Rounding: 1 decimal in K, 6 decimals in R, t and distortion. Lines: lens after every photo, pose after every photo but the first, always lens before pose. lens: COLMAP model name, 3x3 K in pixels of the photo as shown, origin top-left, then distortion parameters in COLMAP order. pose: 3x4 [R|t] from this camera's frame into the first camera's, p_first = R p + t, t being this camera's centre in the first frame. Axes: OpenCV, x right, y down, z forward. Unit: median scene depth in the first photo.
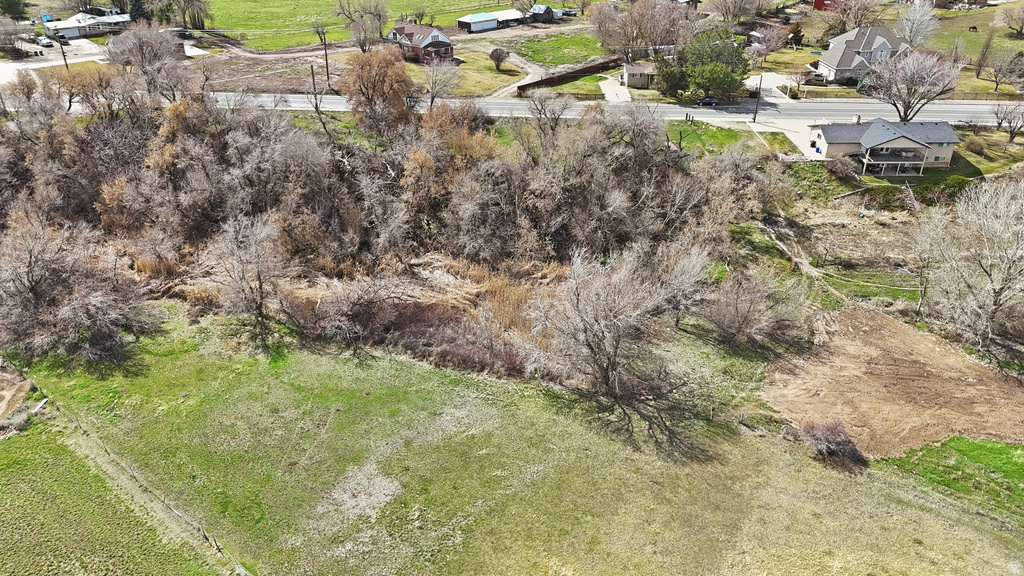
lens RADIAL K [[763.7, 0, 512.0], [0, 763.7, 288.0], [0, 0, 1]] dist [0.078355, -0.087186]
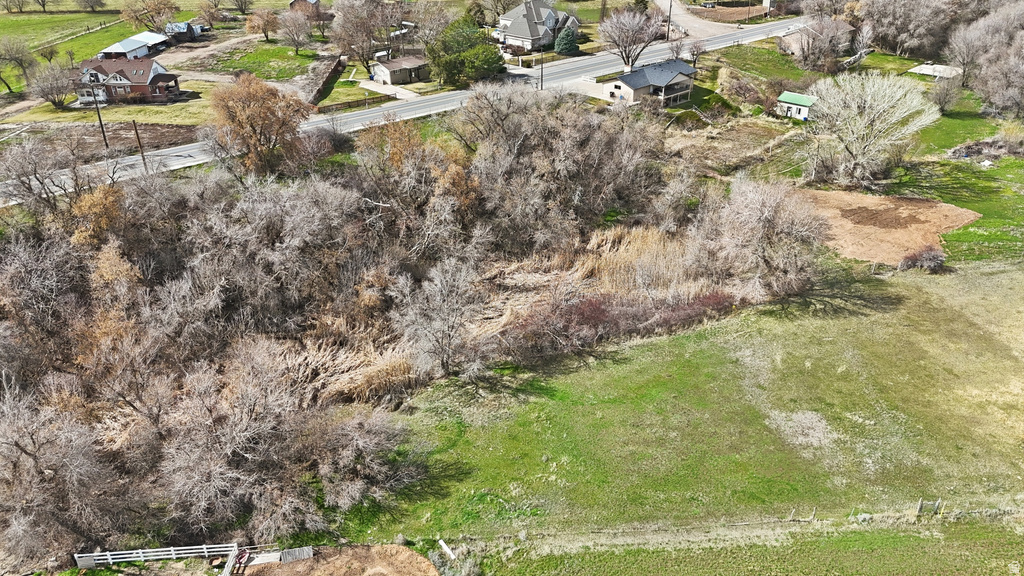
lens RADIAL K [[763.7, 0, 512.0], [0, 763.7, 288.0], [0, 0, 1]] dist [0.078355, -0.087186]
pose [[0.723669, -0.339315, 0.600973, -0.432652], [0.341063, 0.932855, 0.116004, -0.076308], [-0.599983, 0.121022, 0.790806, 0.141402]]
